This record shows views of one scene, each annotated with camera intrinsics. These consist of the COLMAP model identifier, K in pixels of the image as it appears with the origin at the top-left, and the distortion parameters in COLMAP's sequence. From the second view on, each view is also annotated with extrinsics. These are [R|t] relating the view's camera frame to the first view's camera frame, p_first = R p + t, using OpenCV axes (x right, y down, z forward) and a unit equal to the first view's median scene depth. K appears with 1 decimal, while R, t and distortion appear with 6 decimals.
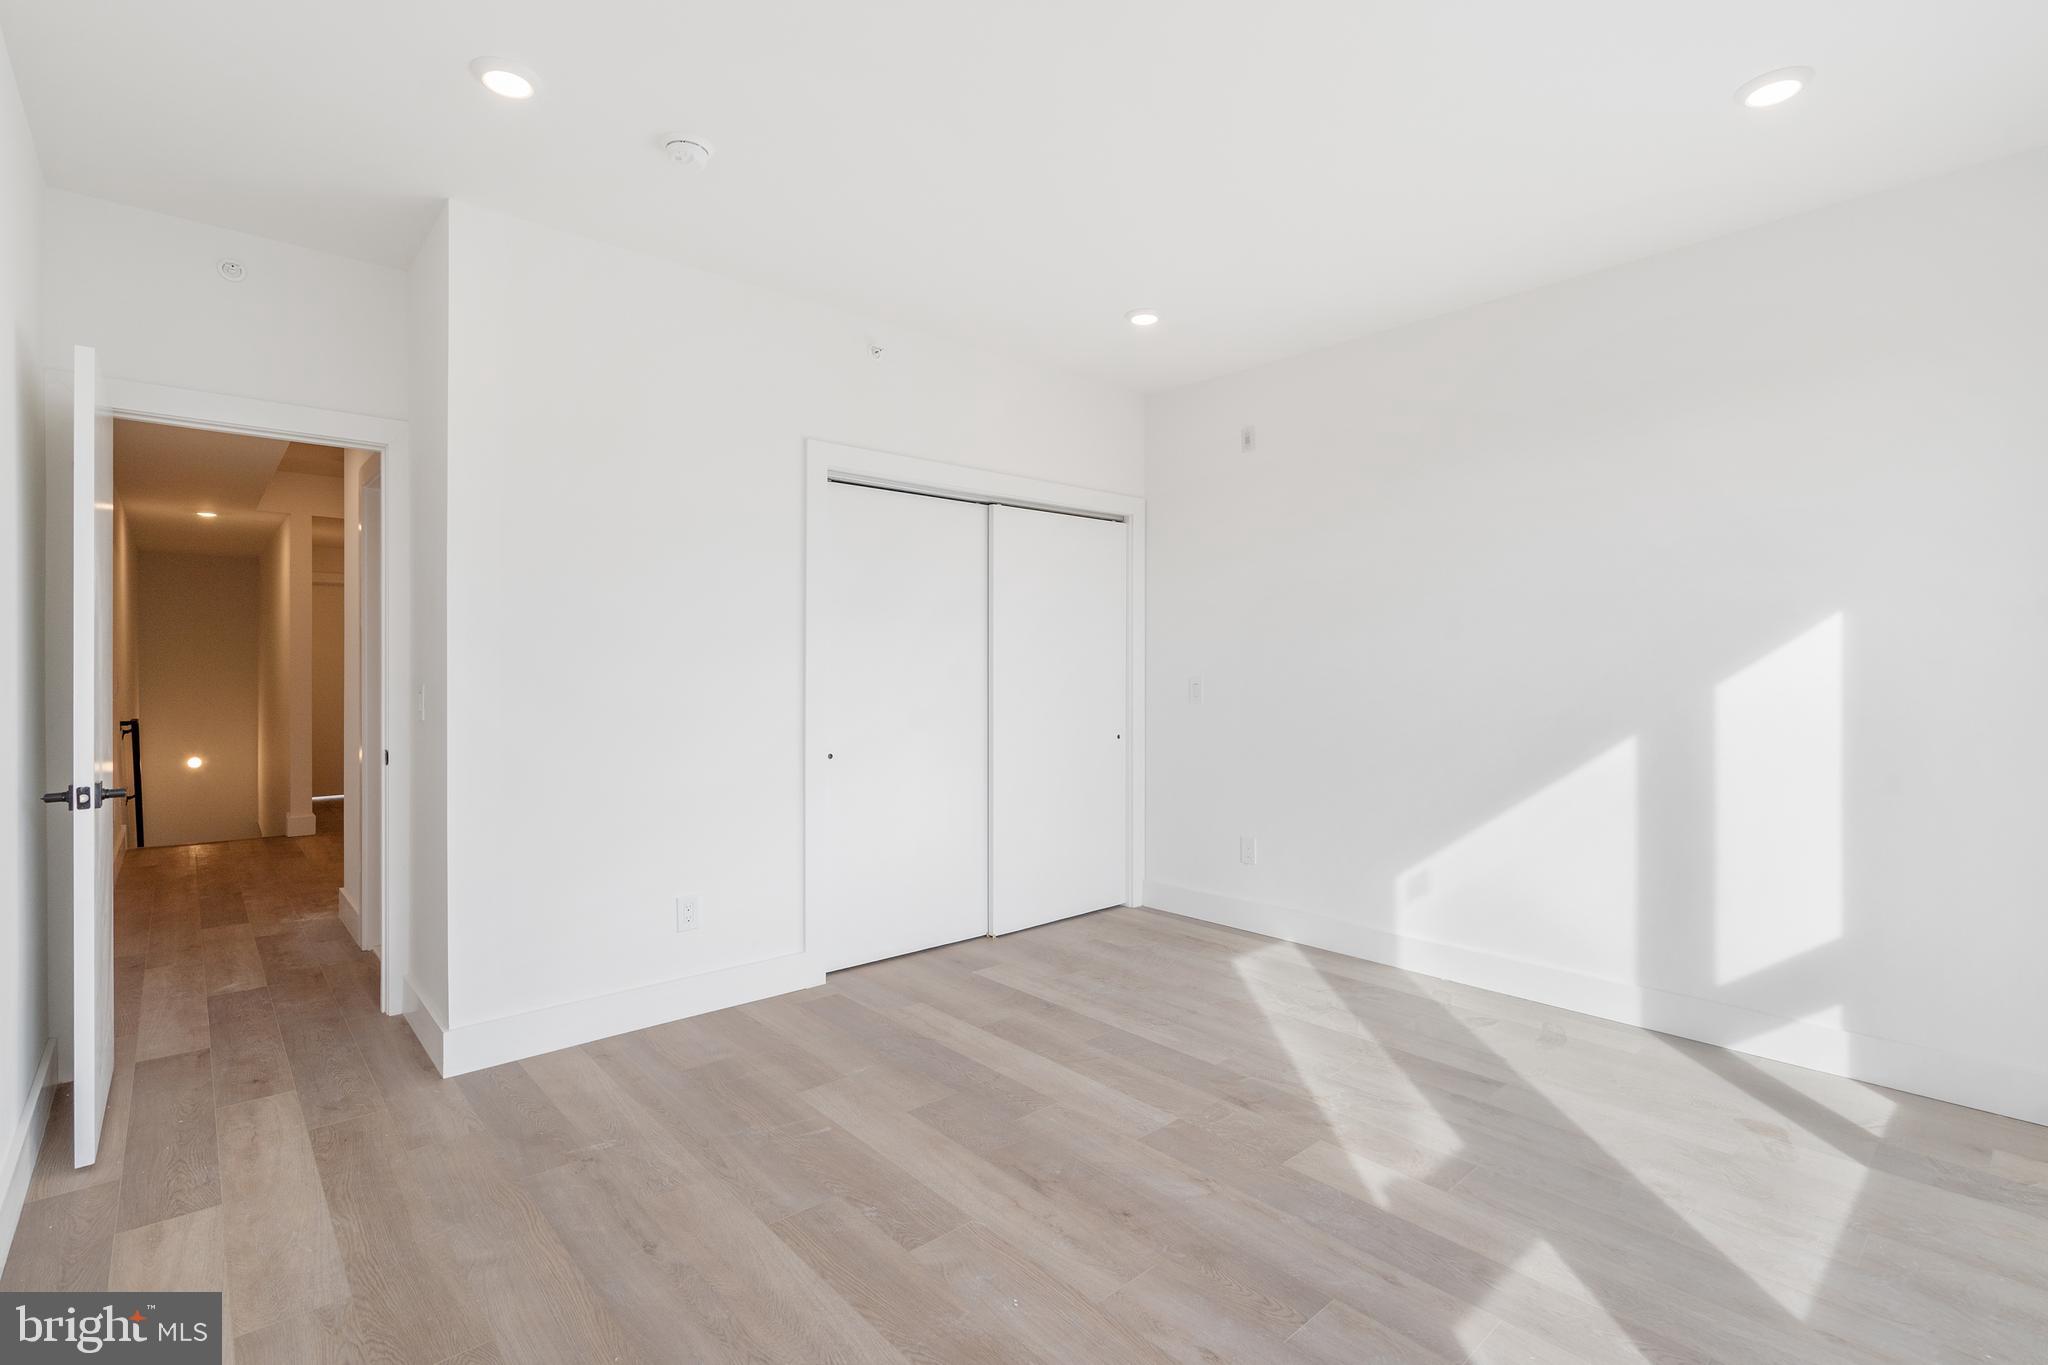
lens RADIAL K [[921.4, 0, 985.9], [0, 921.4, 682.3], [0, 0, 1]] dist [-0.010377, 0.003127]
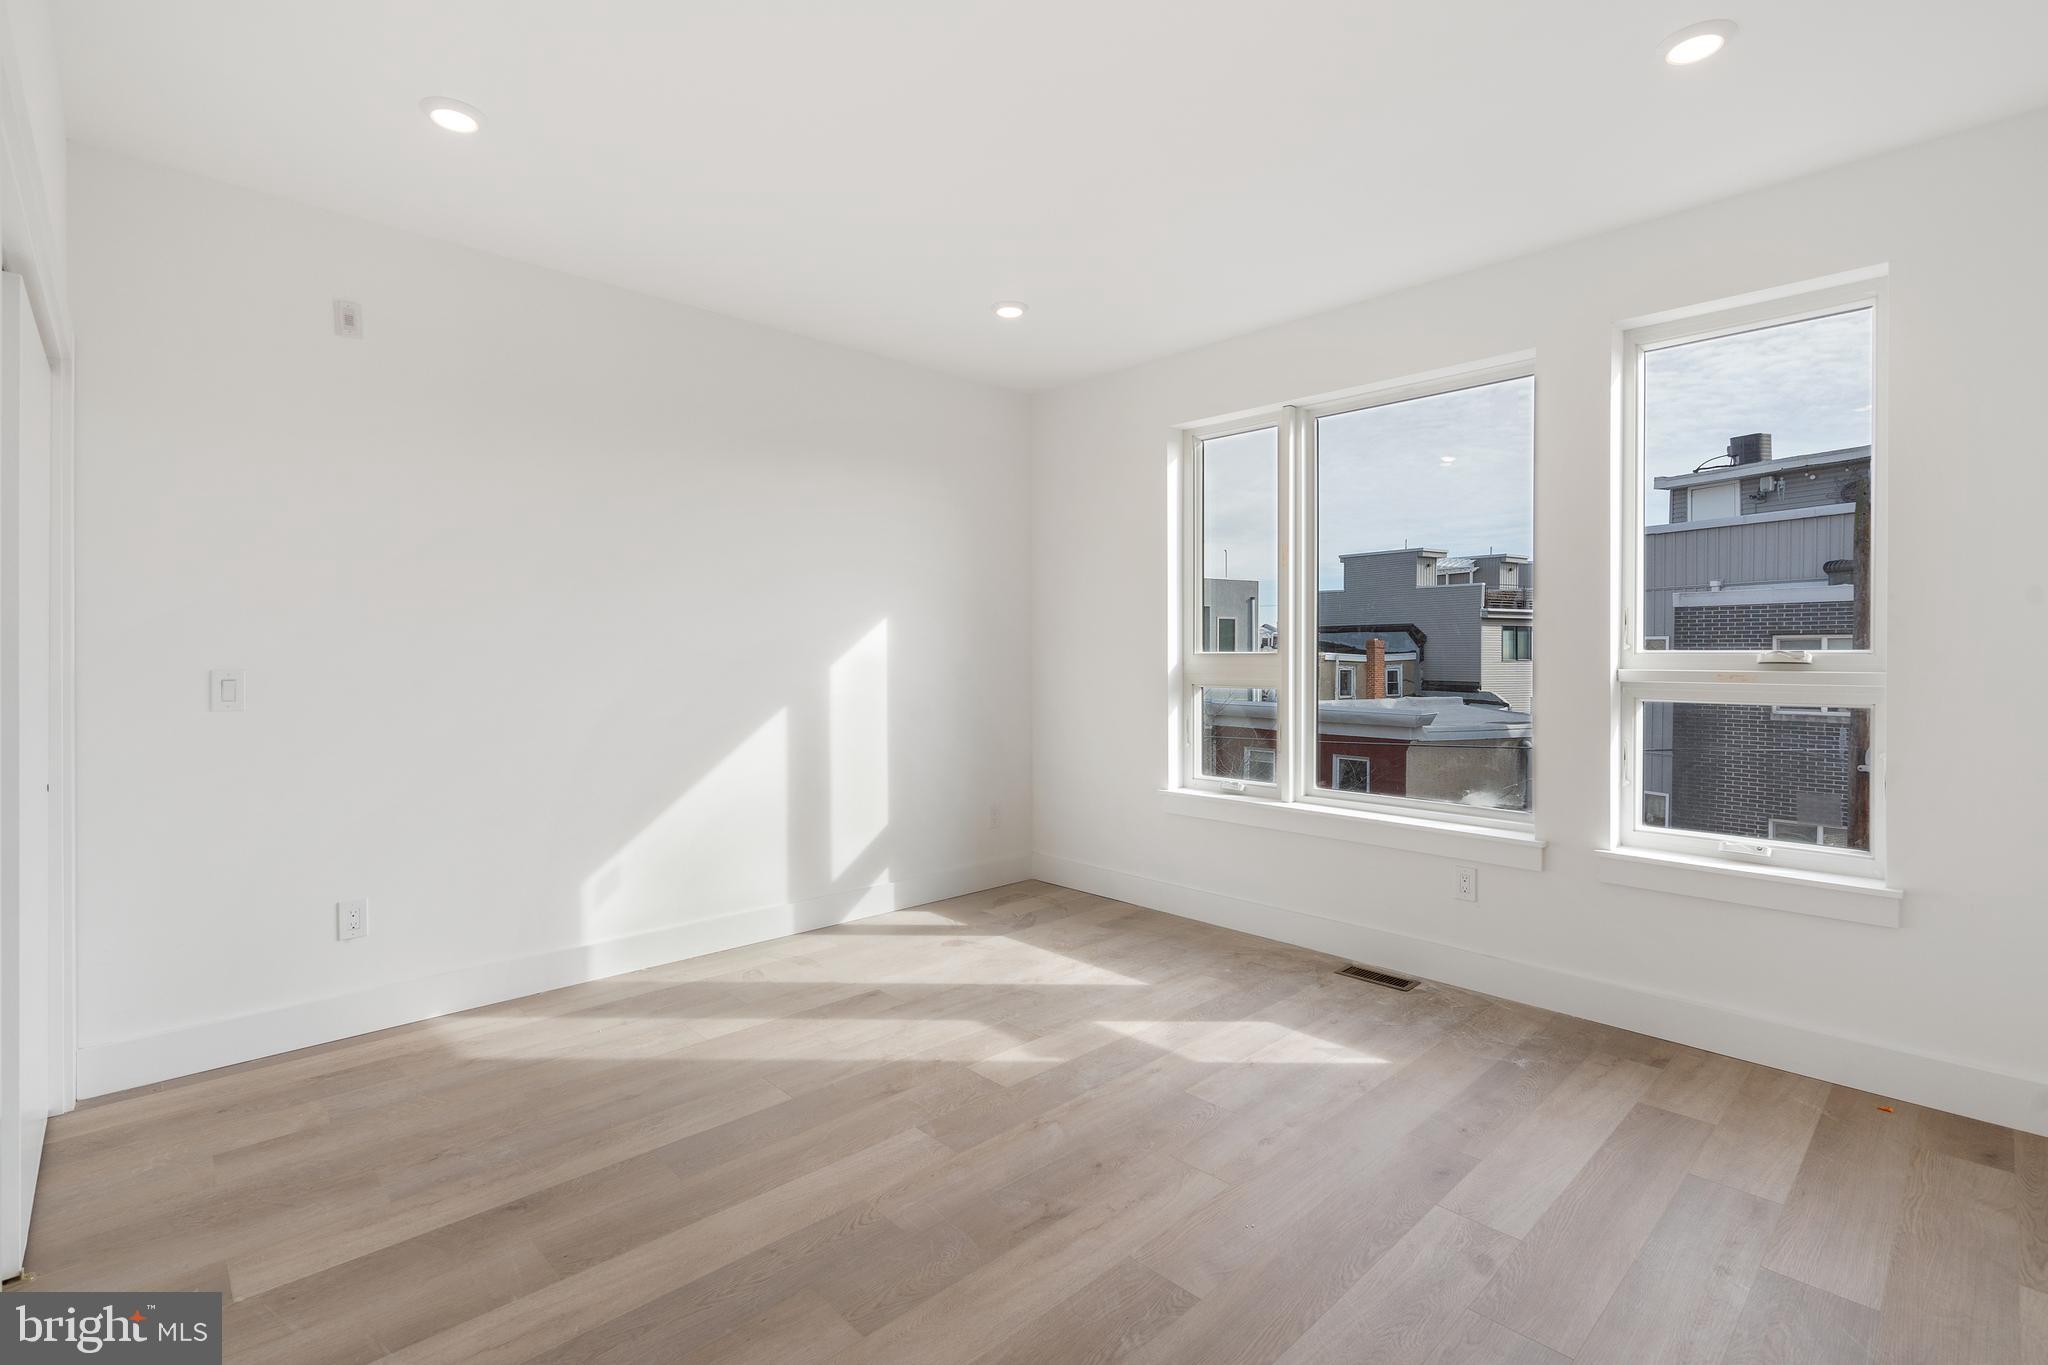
lens RADIAL K [[921.4, 0, 1033.3], [0, 921.4, 678.1], [0, 0, 1]] dist [-0.010377, 0.003127]
pose [[-0.043351, -0.026621, 0.998705, -0.629450], [0.014587, 0.999522, 0.027276, -0.013976], [-0.998953, 0.015751, -0.042942, 0.778955]]
